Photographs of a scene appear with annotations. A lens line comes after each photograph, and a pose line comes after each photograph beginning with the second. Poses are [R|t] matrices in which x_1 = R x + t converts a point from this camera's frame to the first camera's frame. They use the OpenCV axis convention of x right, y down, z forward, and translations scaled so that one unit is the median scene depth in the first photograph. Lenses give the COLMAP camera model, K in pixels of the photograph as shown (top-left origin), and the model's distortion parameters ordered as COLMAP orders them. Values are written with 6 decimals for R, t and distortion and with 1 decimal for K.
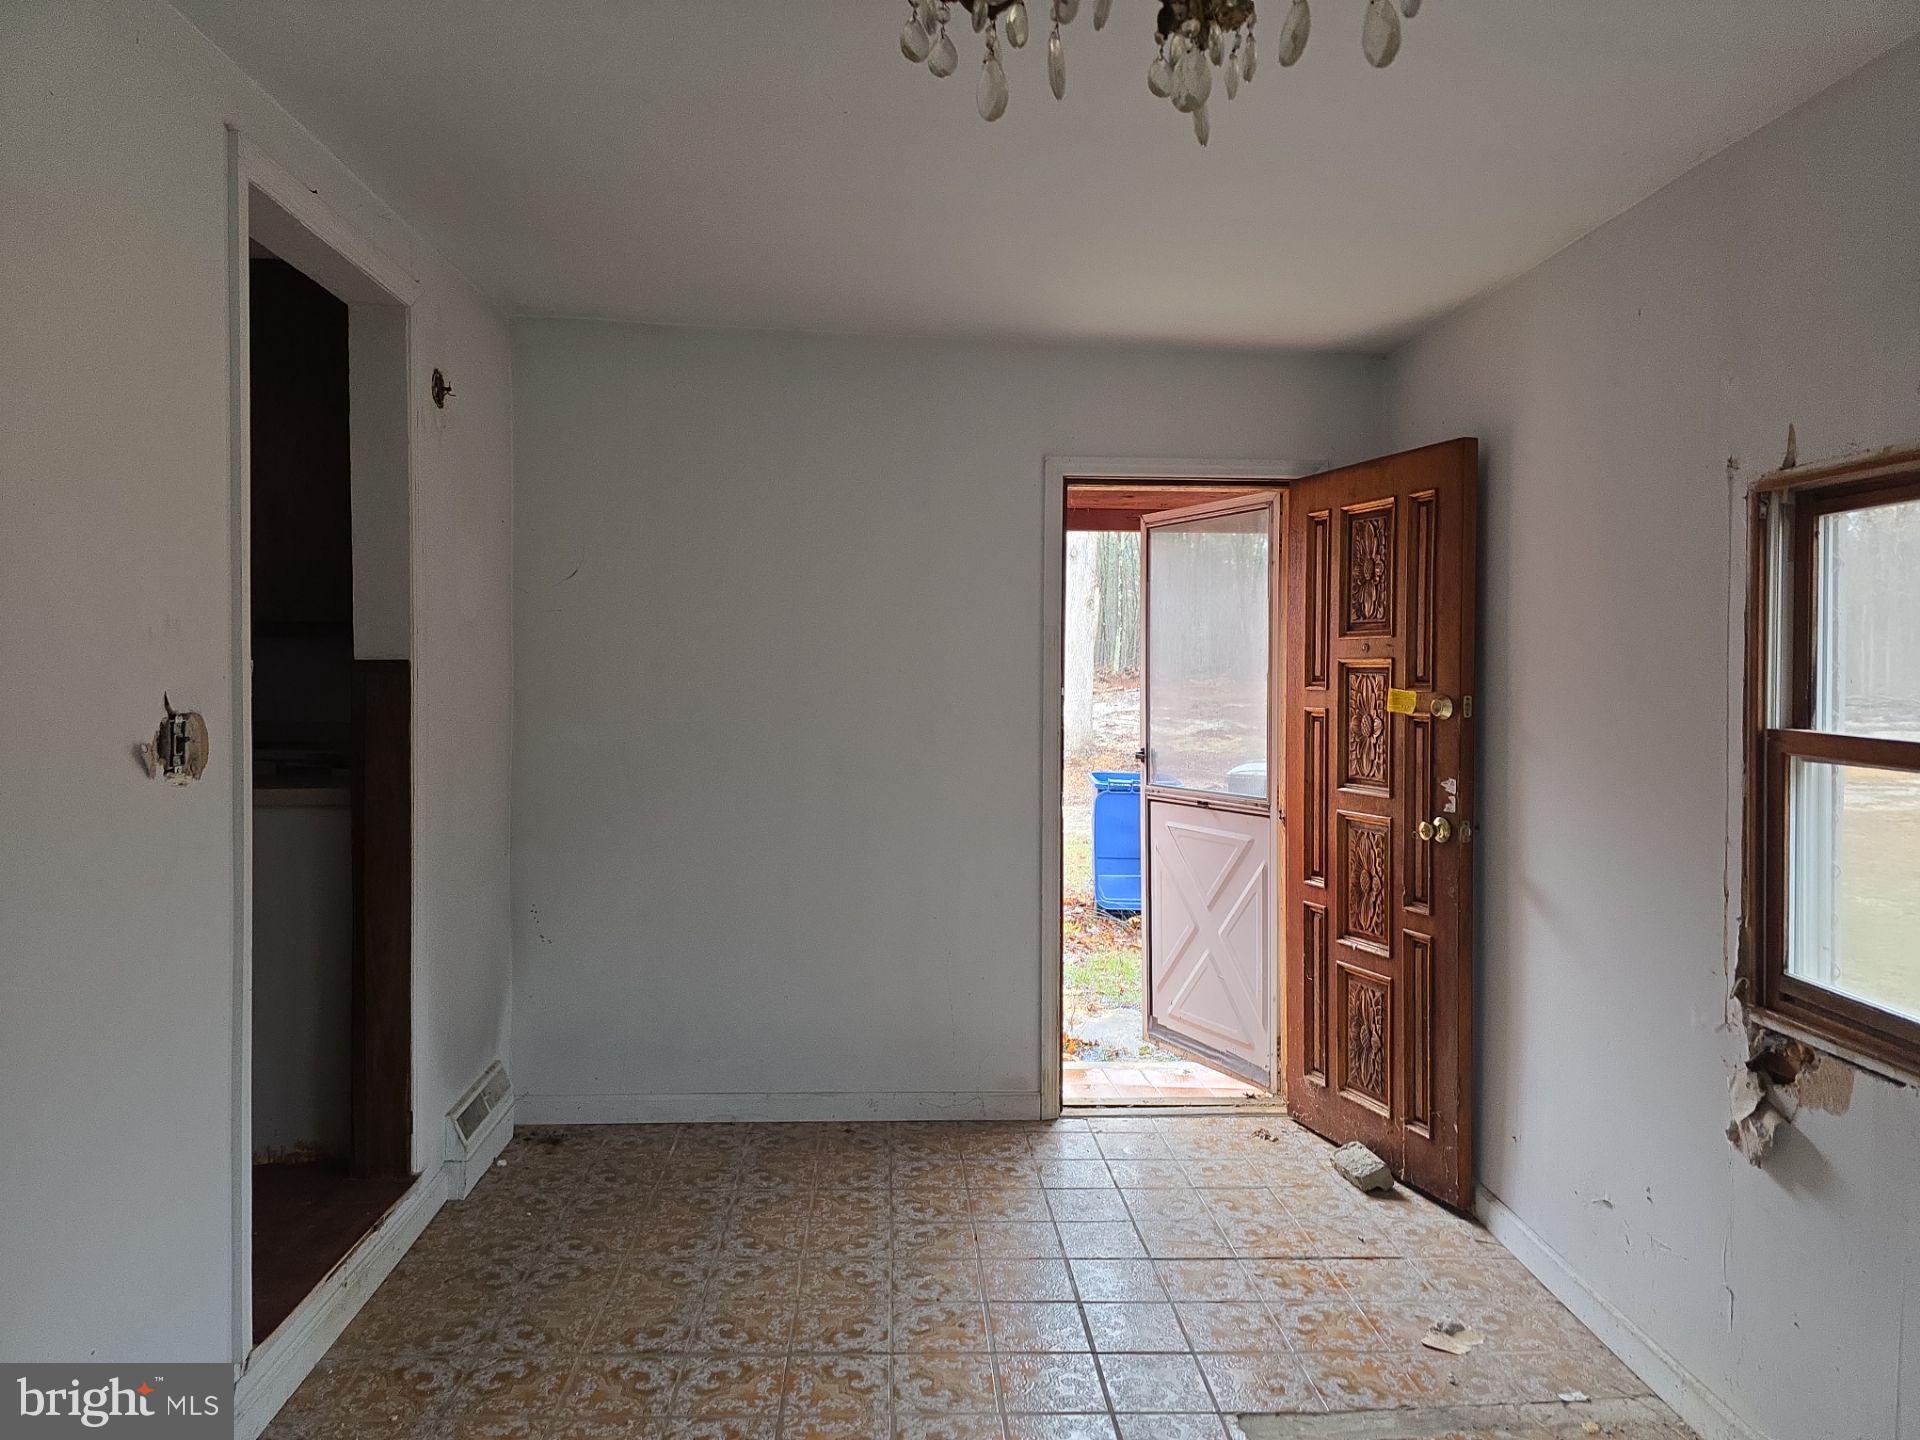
lens RADIAL K [[1281.2, 0, 958.7], [0, 1281.2, 717.2], [0, 0, 1]] dist [0.075051, -0.065540]
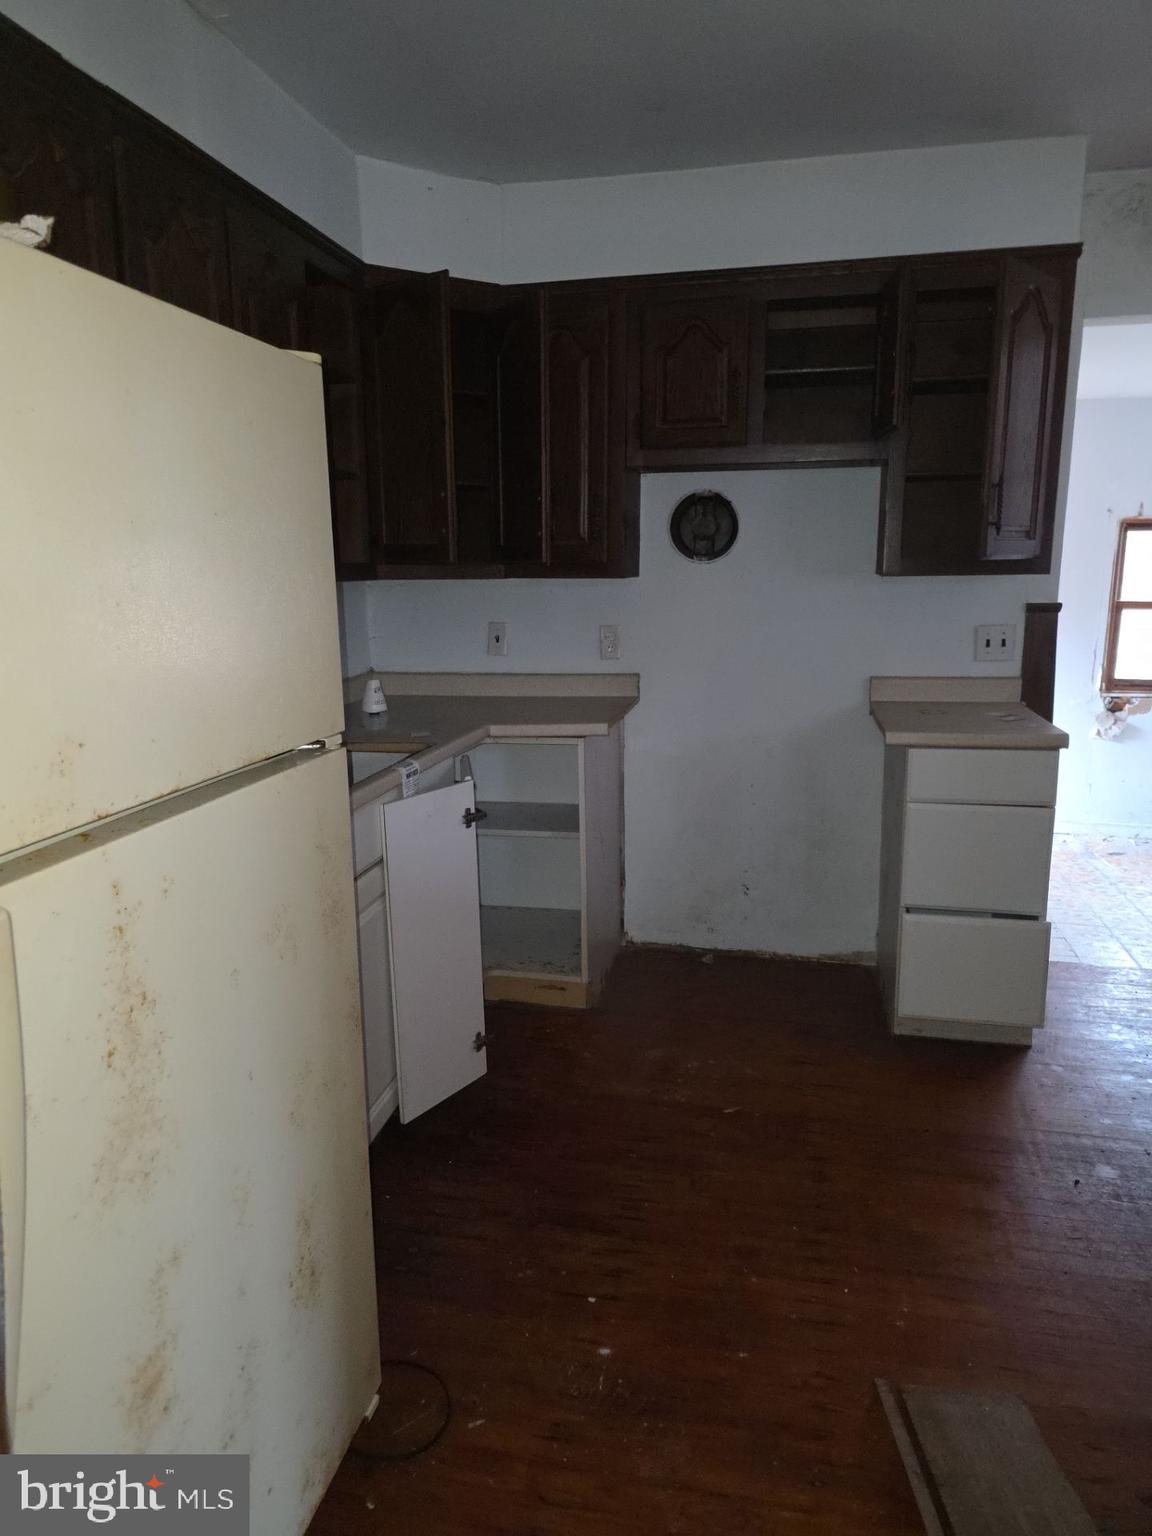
lens RADIAL K [[1024.9, 0, 587.2], [0, 1024.9, 759.0], [0, 0, 1]] dist [0.075051, -0.065540]
pose [[0.269815, -0.193387, 0.943293, -2.116064], [0.035667, 0.980960, 0.190908, -0.138413], [-0.962252, -0.017866, 0.271575, 1.523888]]
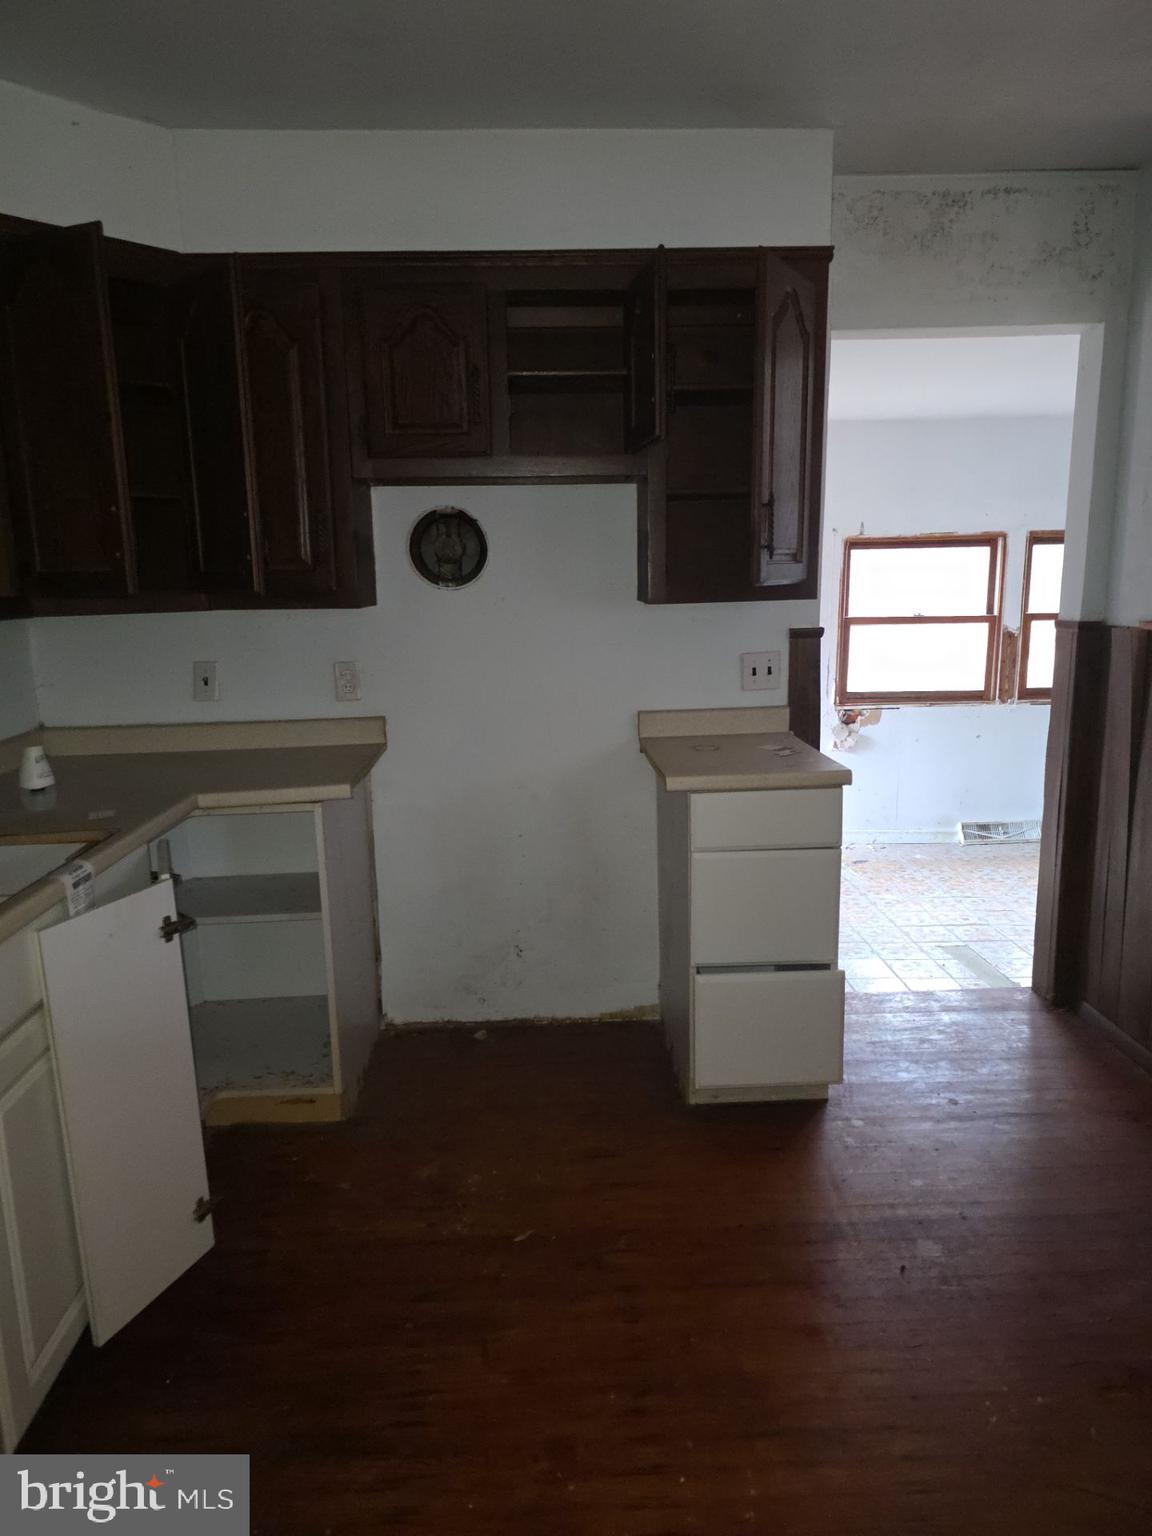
lens RADIAL K [[1024.9, 0, 583.1], [0, 1024.9, 771.9], [0, 0, 1]] dist [0.075051, -0.065540]
pose [[0.025993, -0.199073, 0.979640, -1.952606], [0.046183, 0.979164, 0.197751, -0.148873], [-0.998595, 0.040103, 0.034645, 1.562603]]
